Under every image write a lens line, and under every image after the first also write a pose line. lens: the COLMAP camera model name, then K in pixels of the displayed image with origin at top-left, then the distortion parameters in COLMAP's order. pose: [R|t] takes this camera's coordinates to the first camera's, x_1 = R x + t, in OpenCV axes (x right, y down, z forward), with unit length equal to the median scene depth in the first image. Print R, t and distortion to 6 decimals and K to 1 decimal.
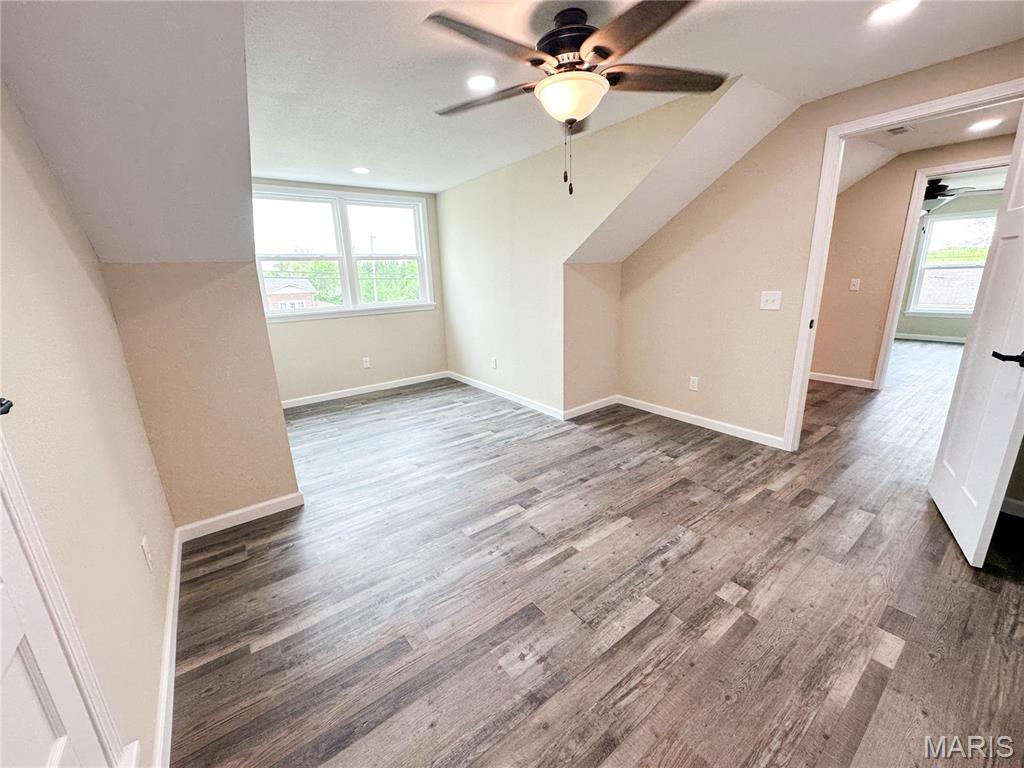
lens RADIAL K [[408.2, 0, 508.1], [0, 408.2, 382.1], [0, 0, 1]] dist [-0.003935, 0.000920]
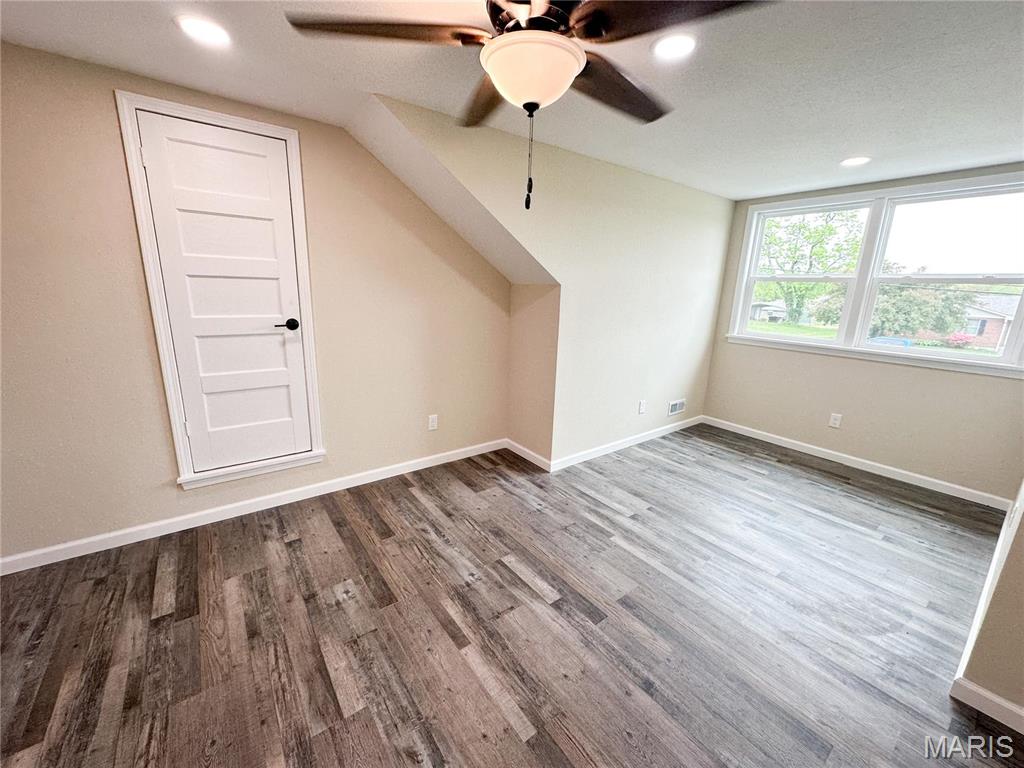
lens RADIAL K [[408.2, 0, 510.1], [0, 408.2, 377.4], [0, 0, 1]] dist [-0.003935, 0.000920]
pose [[0.006843, 0.251999, -0.967703, 0.810666], [-0.287104, 0.927477, 0.239493, -0.303167], [0.957875, 0.276192, 0.078697, 0.872677]]
